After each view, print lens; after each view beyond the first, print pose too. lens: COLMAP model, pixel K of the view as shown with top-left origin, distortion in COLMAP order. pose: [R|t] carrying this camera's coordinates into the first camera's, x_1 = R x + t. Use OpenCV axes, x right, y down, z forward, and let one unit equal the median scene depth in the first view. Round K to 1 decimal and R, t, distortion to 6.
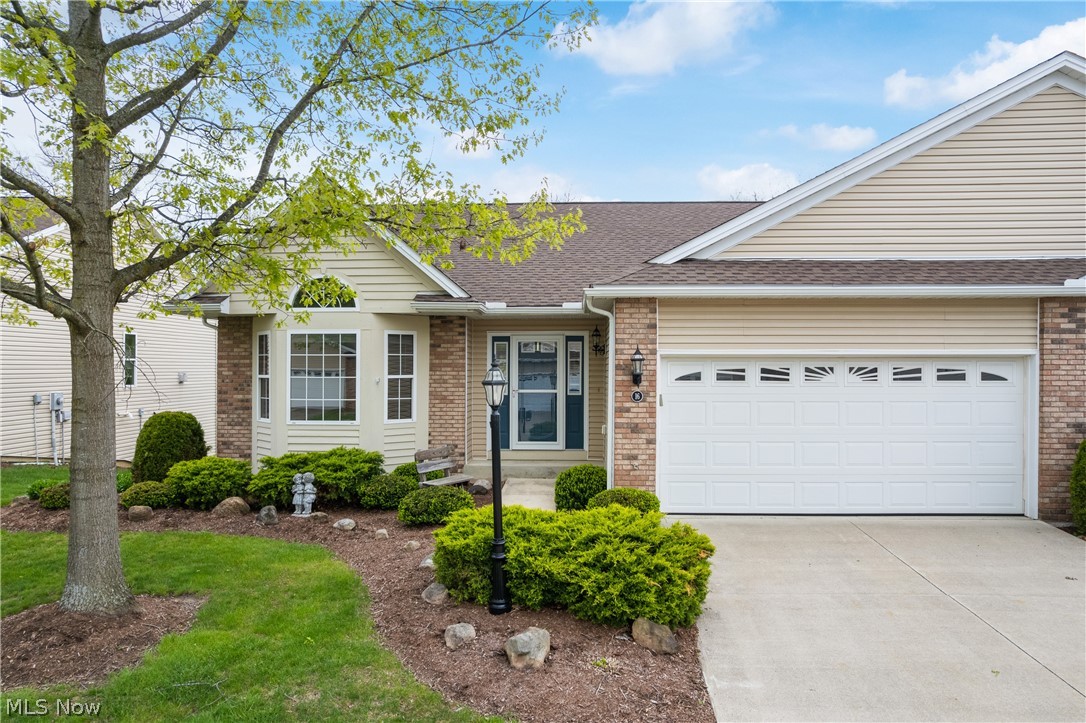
lens RADIAL K [[620.9, 0, 543.0], [0, 620.9, 361.5], [0, 0, 1]] dist [-0.058208, 0.040176]
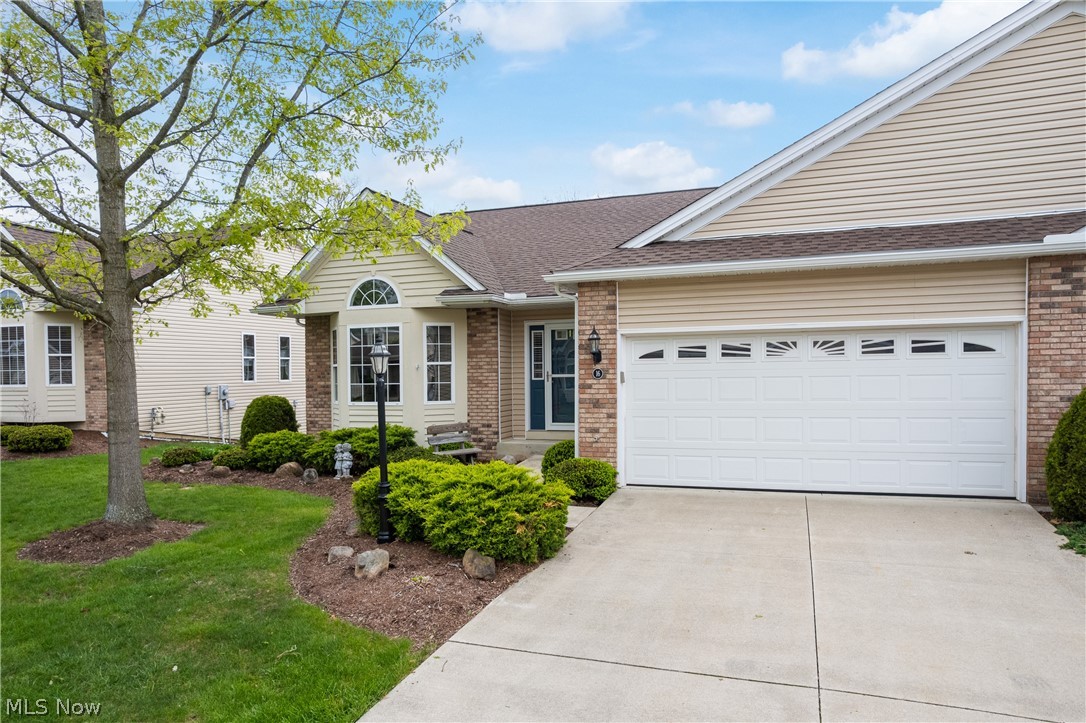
lens RADIAL K [[620.9, 0, 543.0], [0, 620.9, 361.5], [0, 0, 1]] dist [-0.058208, 0.040176]
pose [[0.964843, -0.018388, -0.262183, 0.340262], [0.019421, 0.999810, 0.001349, 0.031956], [0.262109, -0.006394, 0.965017, -0.057802]]
